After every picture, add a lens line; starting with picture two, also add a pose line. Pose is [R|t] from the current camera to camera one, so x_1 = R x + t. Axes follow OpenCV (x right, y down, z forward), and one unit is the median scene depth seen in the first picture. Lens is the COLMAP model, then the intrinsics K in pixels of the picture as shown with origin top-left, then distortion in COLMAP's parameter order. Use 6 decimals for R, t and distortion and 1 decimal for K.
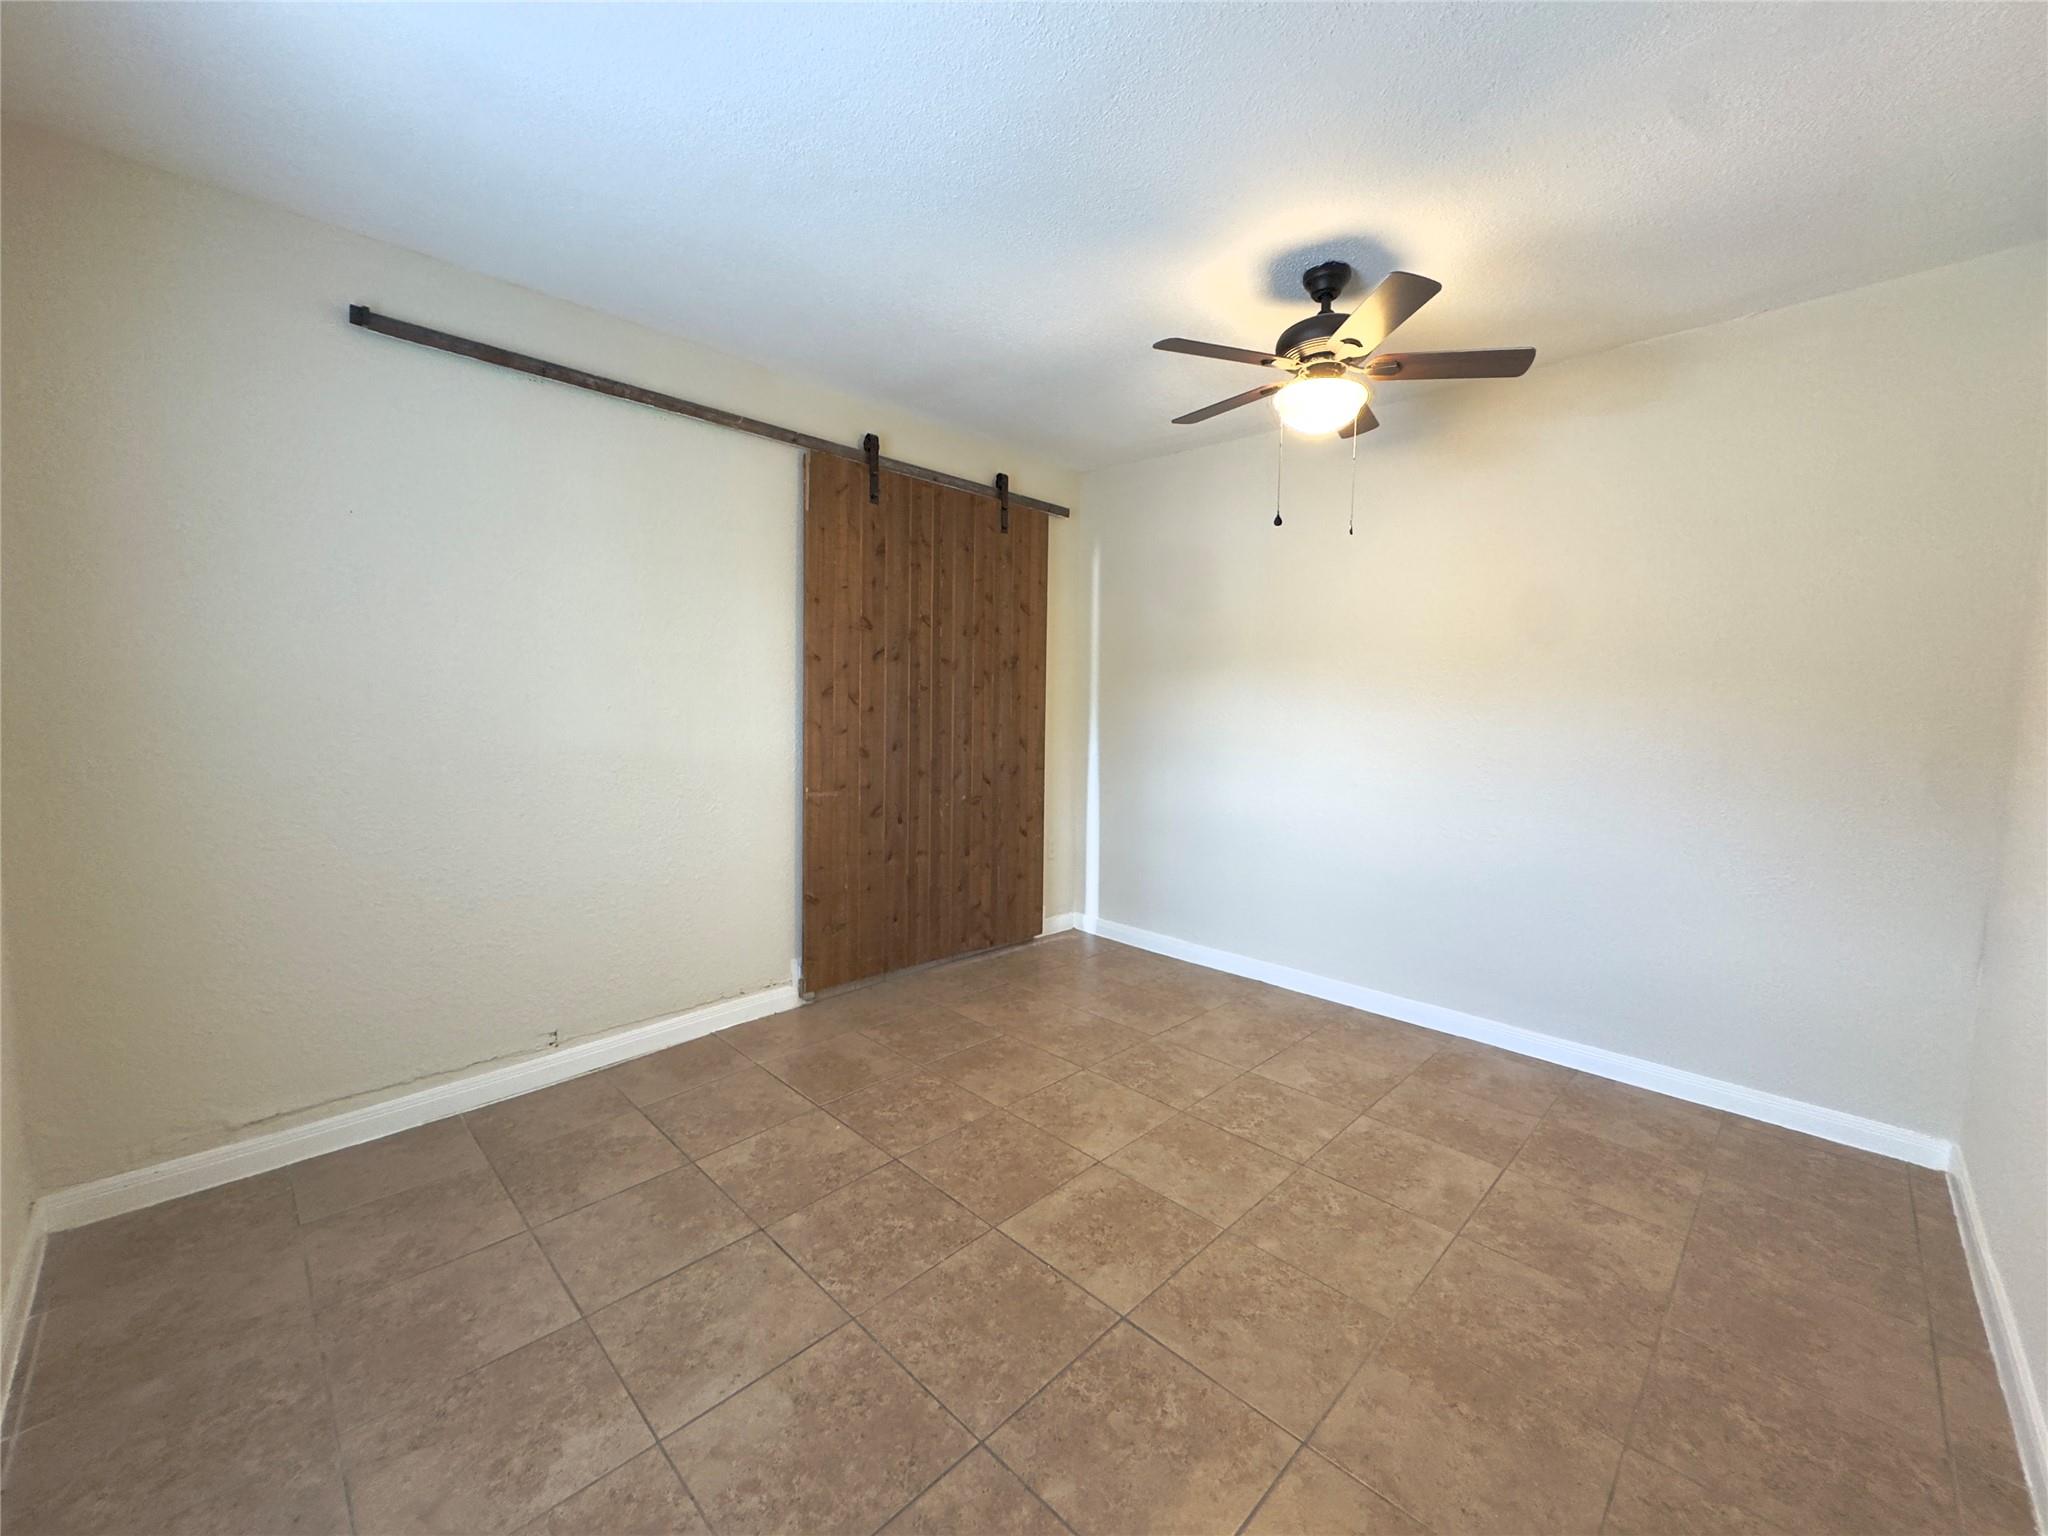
lens RADIAL K [[811.5, 0, 1024.0], [0, 811.5, 768.0], [0, 0, 1]] dist [0.003085, -0.000084]
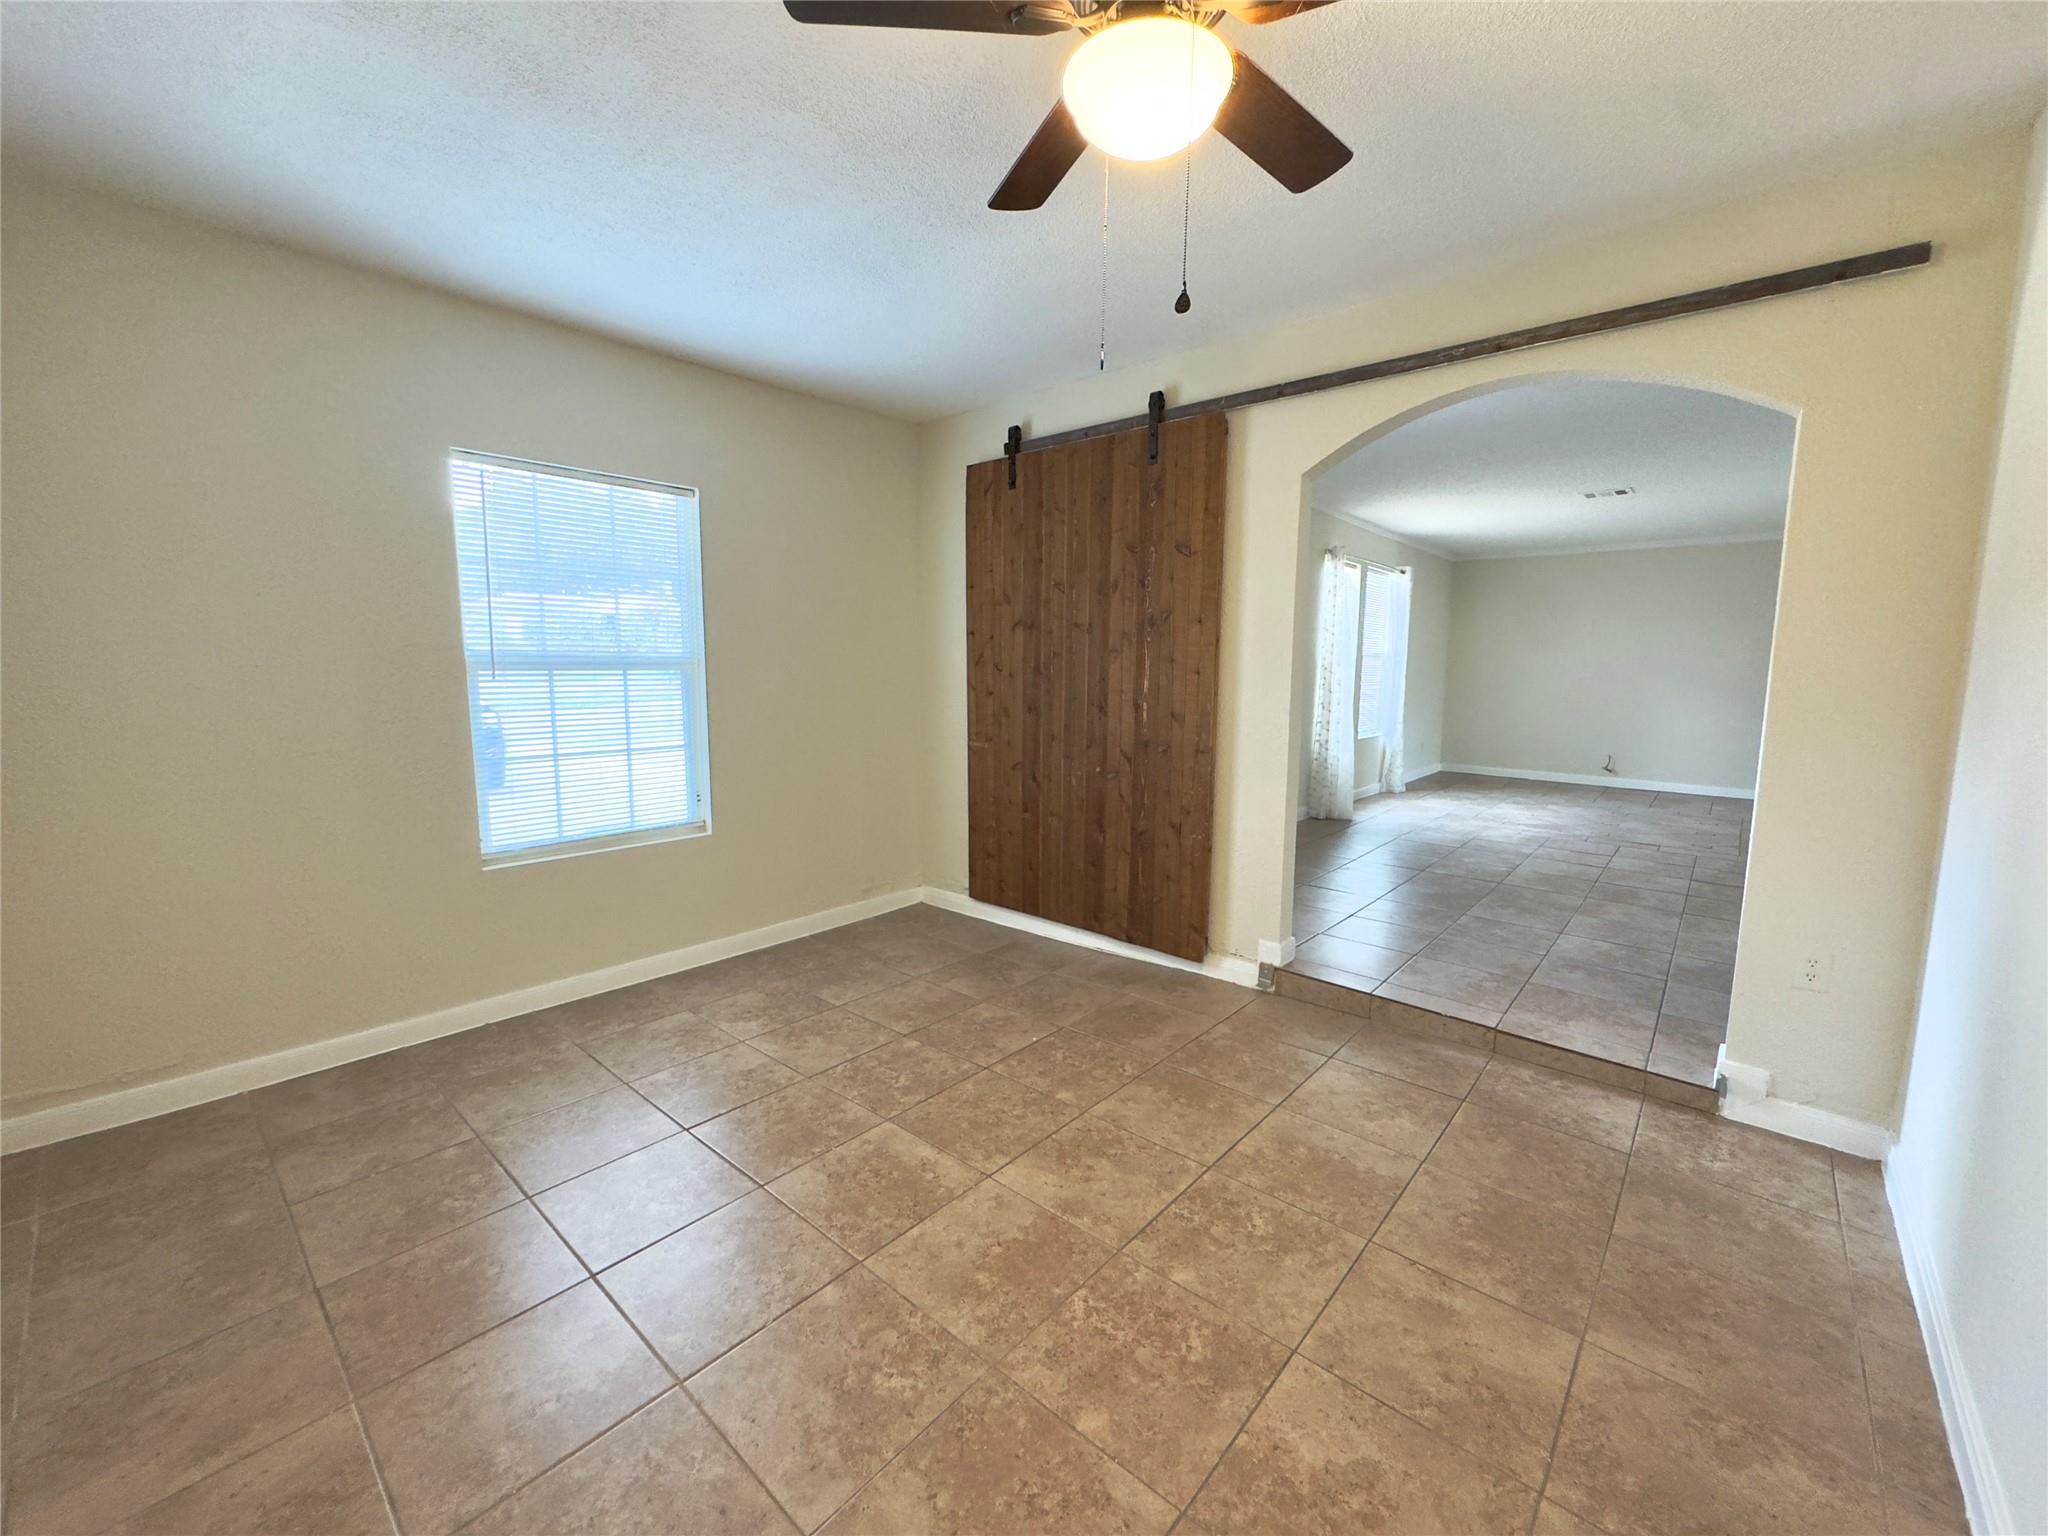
lens RADIAL K [[824.0, 0, 1024.0], [0, 824.0, 768.0], [0, 0, 1]] dist [-0.000341, 0.000143]
pose [[0.054619, 0.103838, -0.993093, 0.918332], [-0.084477, 0.991493, 0.099024, -0.055479], [0.994927, 0.078485, 0.062926, 0.909463]]
